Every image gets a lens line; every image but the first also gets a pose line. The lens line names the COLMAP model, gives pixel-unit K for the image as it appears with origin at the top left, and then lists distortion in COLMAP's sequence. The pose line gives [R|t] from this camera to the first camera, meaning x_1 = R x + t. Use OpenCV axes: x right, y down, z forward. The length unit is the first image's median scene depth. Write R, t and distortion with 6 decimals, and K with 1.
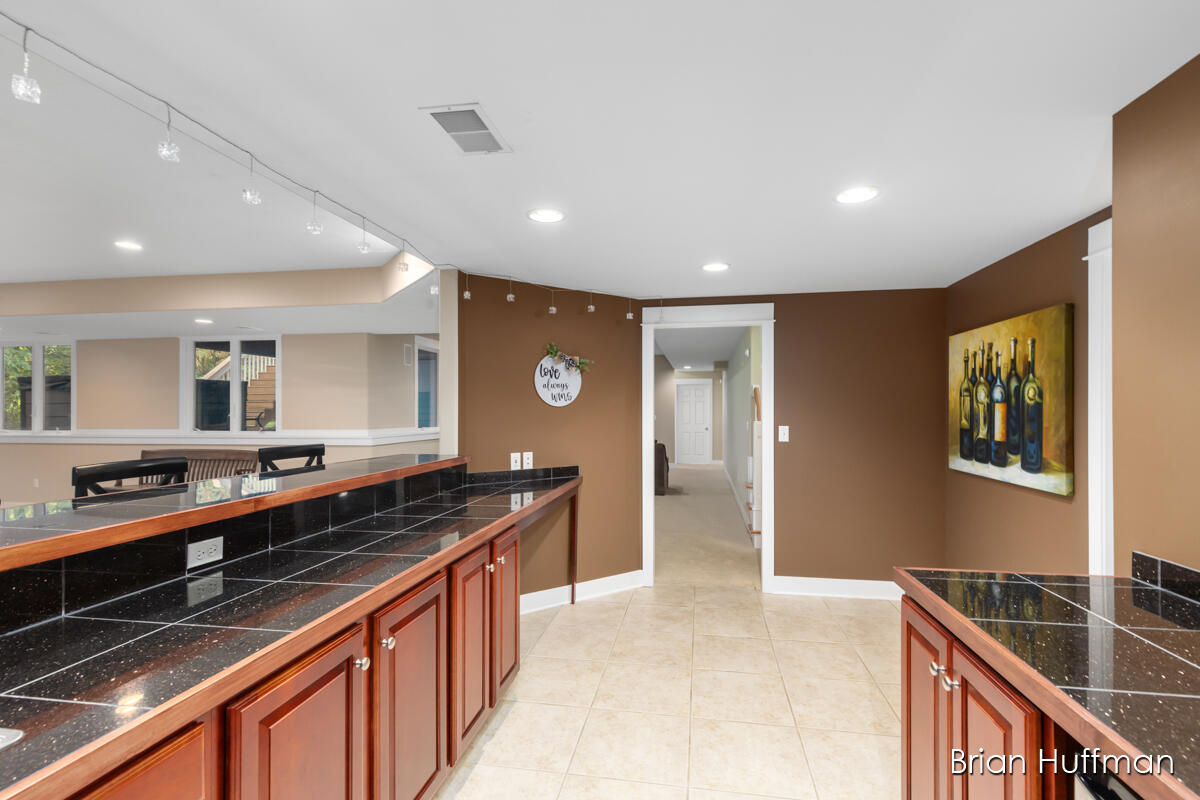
lens RADIAL K [[538.8, 0, 605.2], [0, 538.8, 398.9], [0, 0, 1]] dist [0.007372, -0.001569]
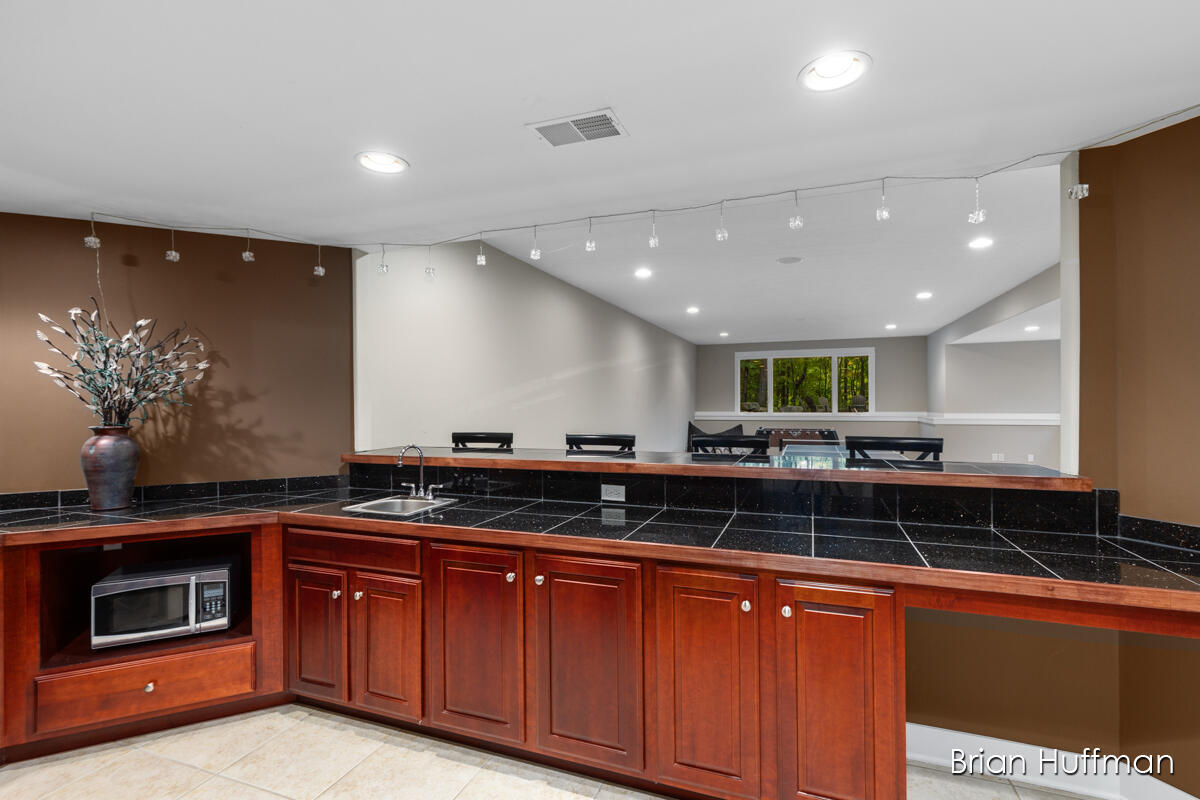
lens RADIAL K [[538.8, 0, 599.1], [0, 538.8, 401.5], [0, 0, 1]] dist [0.007372, -0.001569]
pose [[-0.180257, 0.007649, -0.983590, 0.683864], [0.033137, 0.999449, 0.001700, 0.014696], [0.983061, -0.032287, -0.180411, 1.085623]]
